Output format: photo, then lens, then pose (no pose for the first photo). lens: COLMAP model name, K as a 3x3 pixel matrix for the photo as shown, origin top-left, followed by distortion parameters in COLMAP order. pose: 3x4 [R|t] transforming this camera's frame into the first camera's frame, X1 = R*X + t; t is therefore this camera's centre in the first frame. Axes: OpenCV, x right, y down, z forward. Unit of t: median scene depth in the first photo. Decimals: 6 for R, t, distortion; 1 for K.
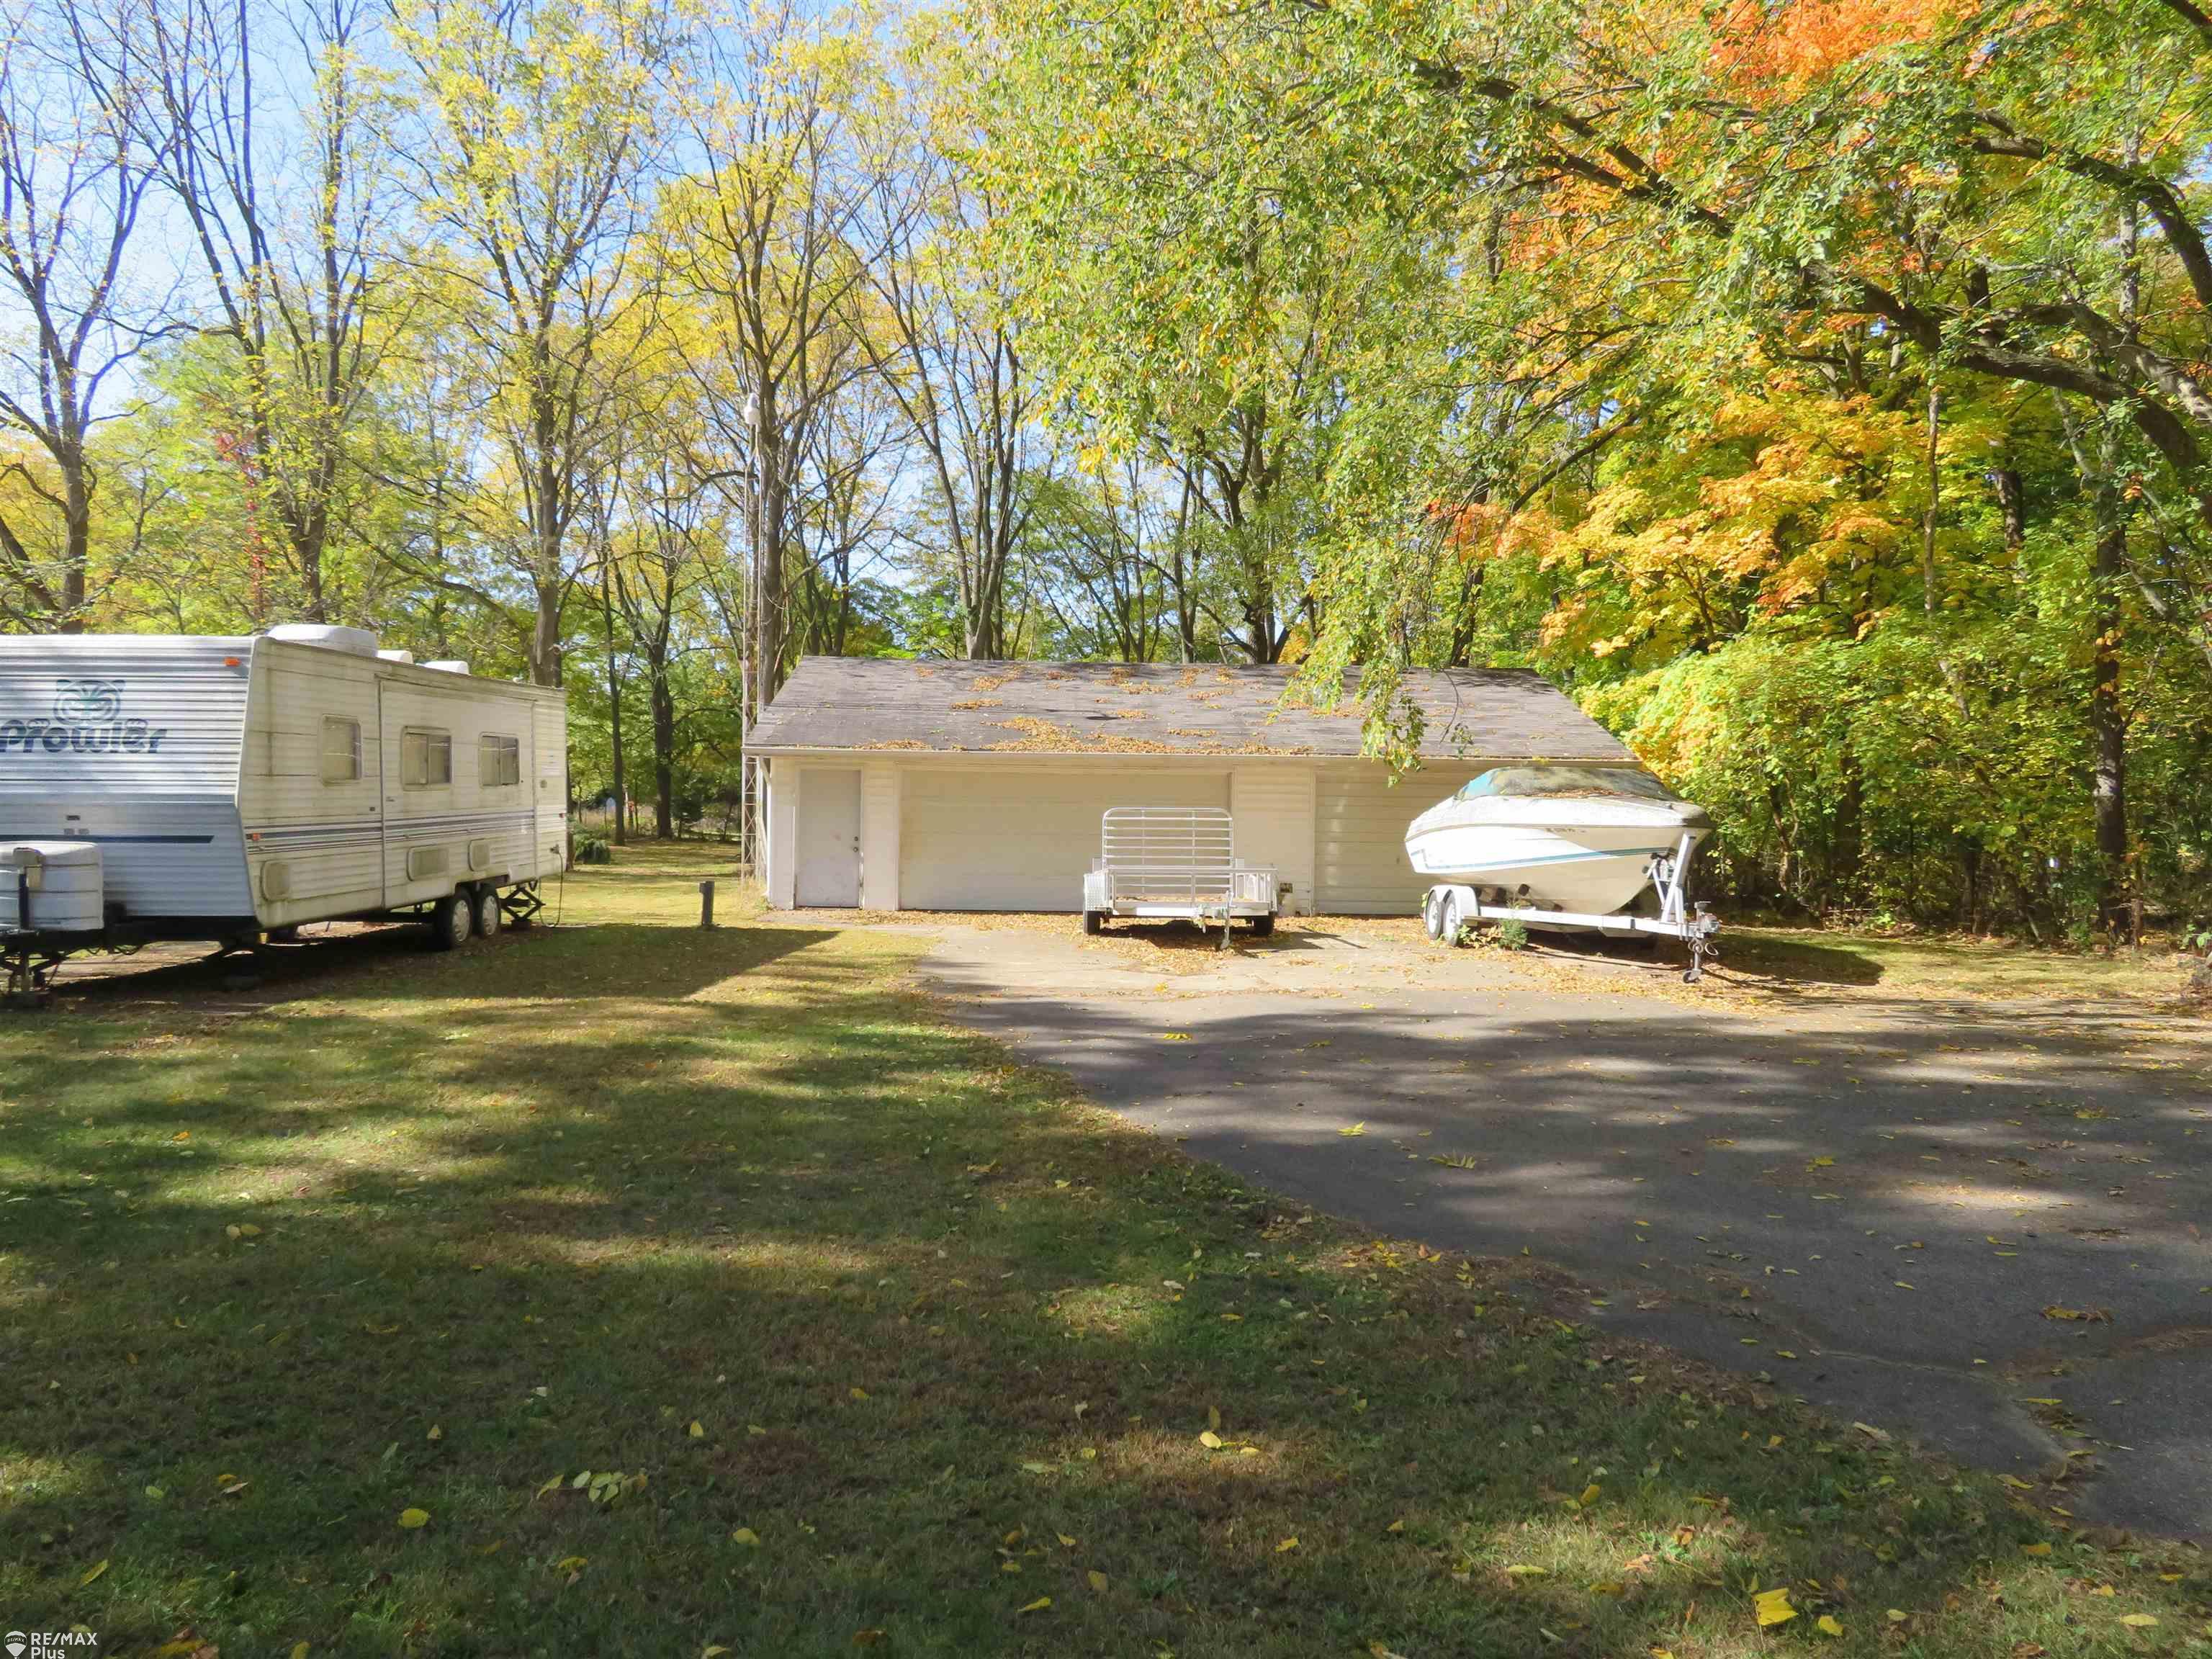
lens RADIAL K [[1575.7, 0, 1104.3], [0, 1575.7, 834.1], [0, 0, 1]] dist [-0.011269, 0.015283]
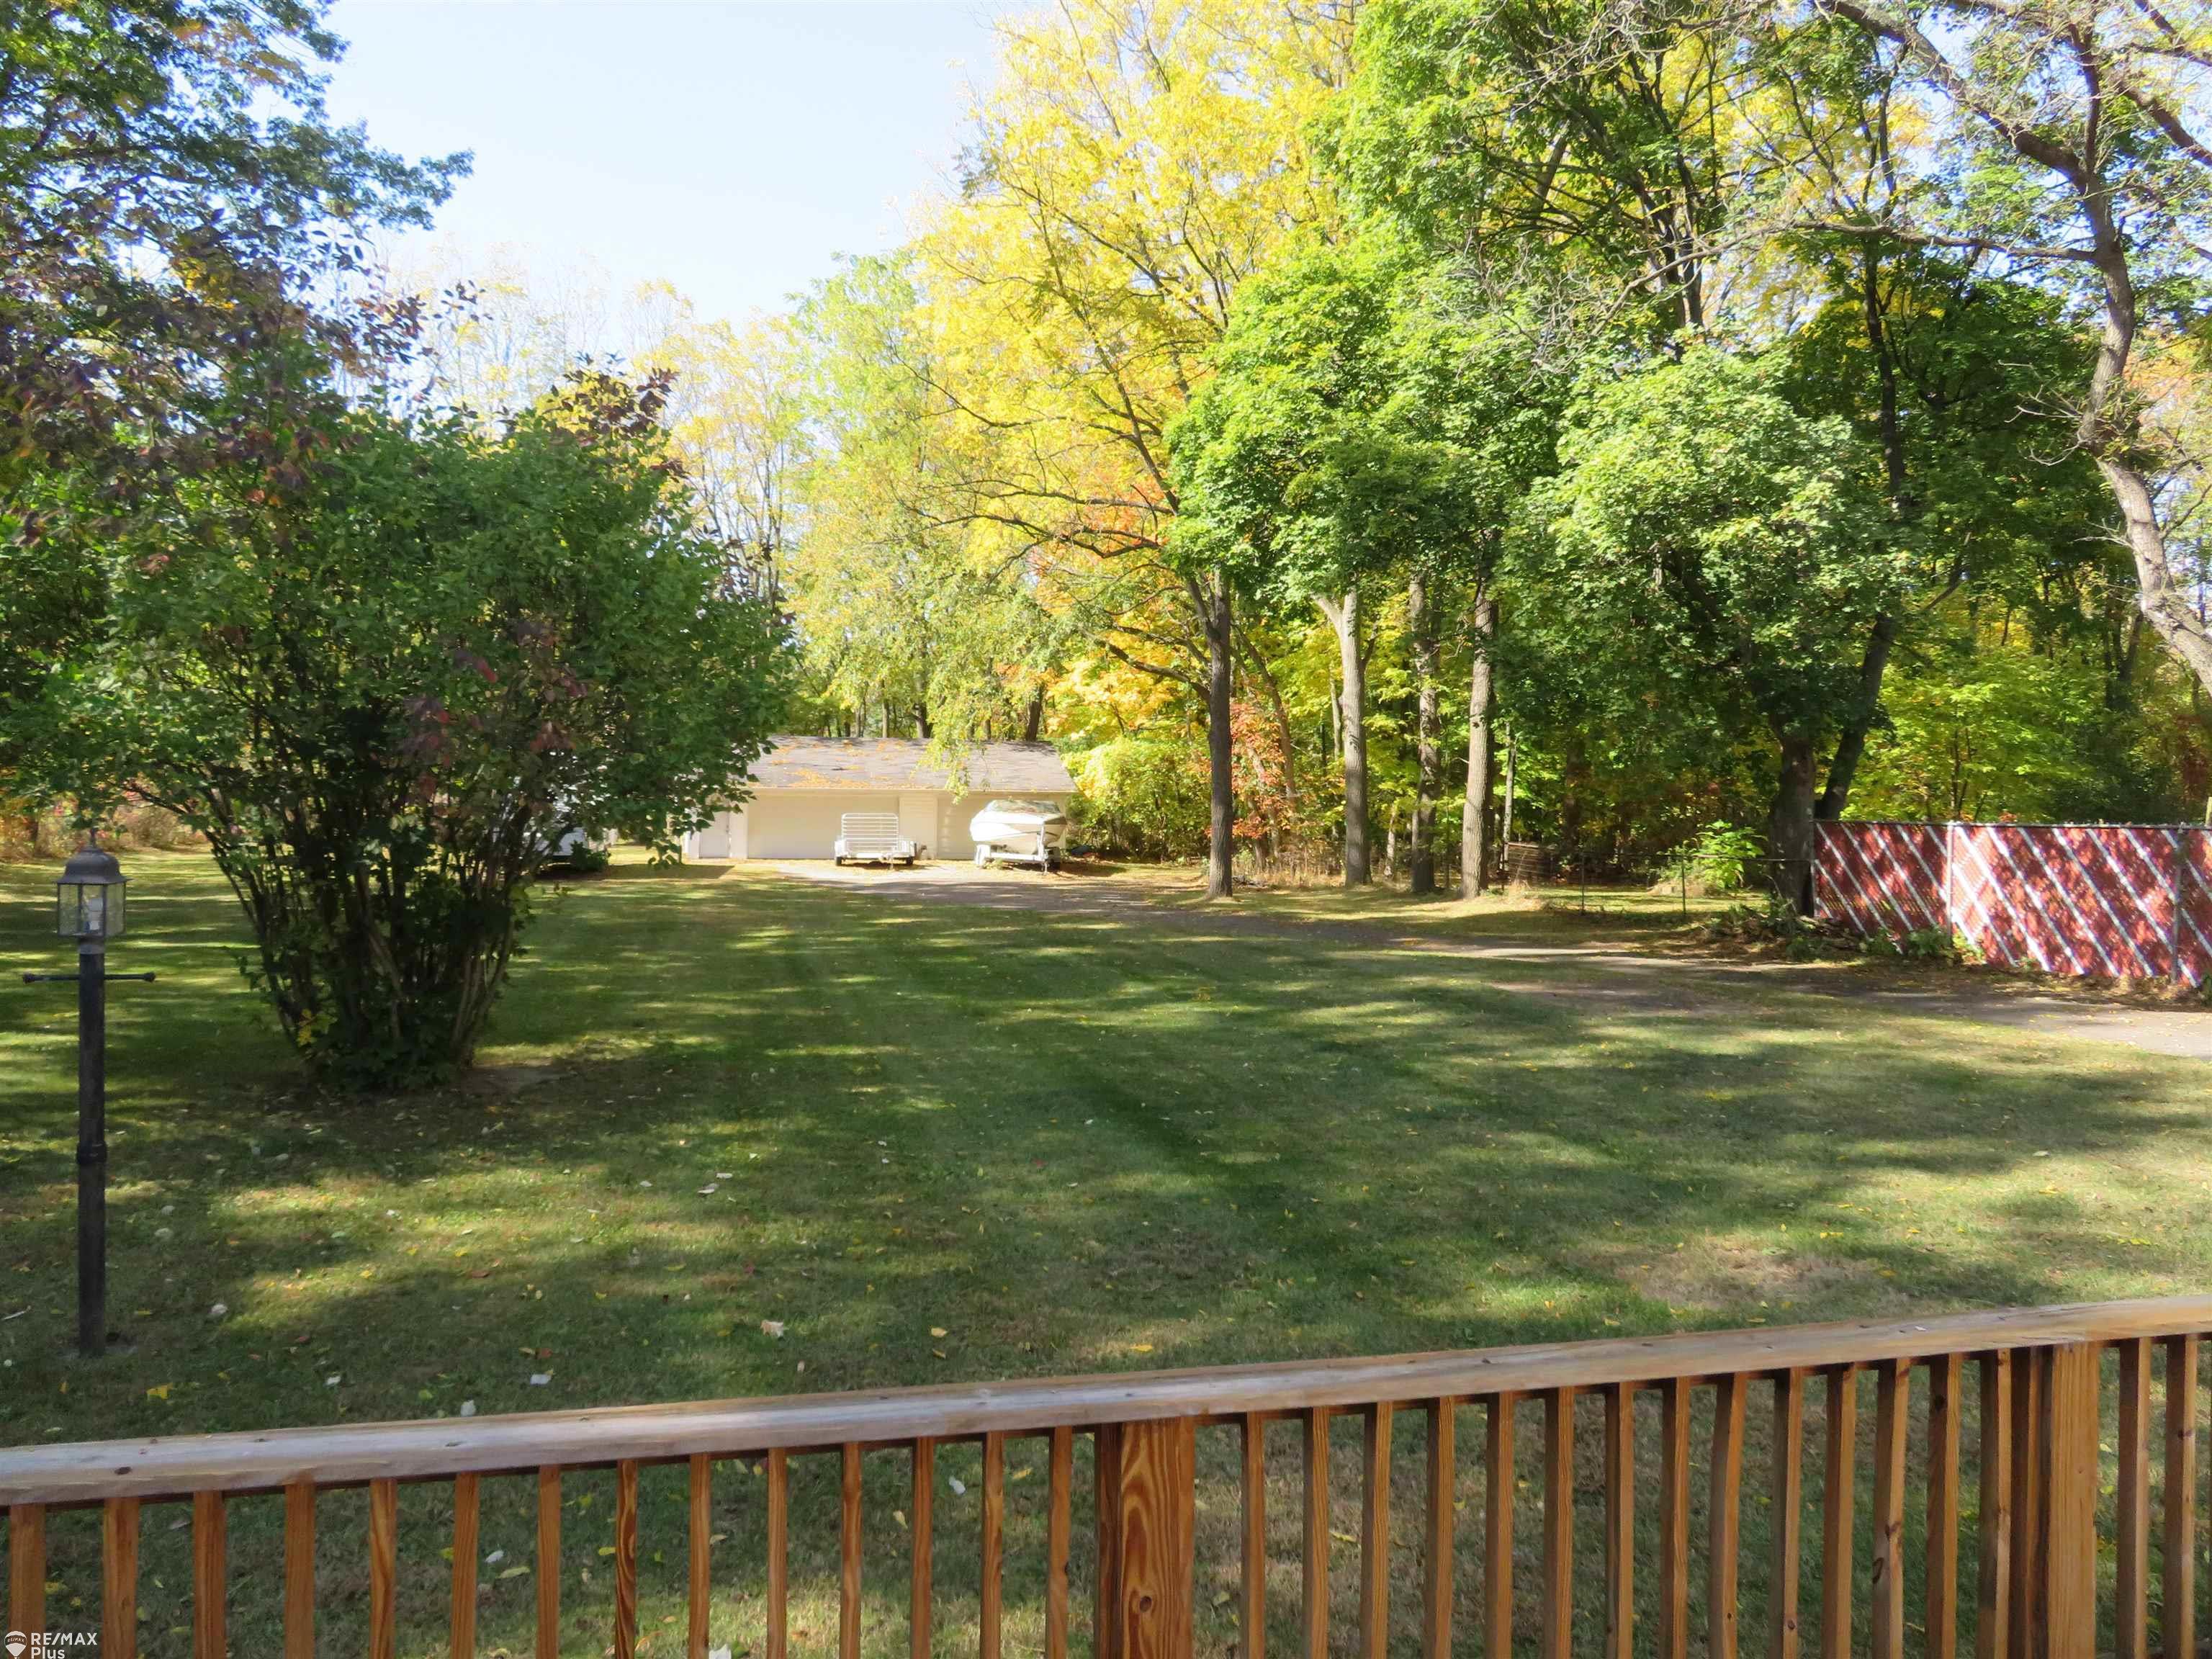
lens RADIAL K [[1575.7, 0, 1108.7], [0, 1575.7, 827.0], [0, 0, 1]] dist [-0.011269, 0.015283]
pose [[0.984862, -0.002101, 0.173327, -0.020563], [-0.000789, 0.999862, 0.016603, -0.038754], [-0.173338, -0.016489, 0.984724, -1.550196]]
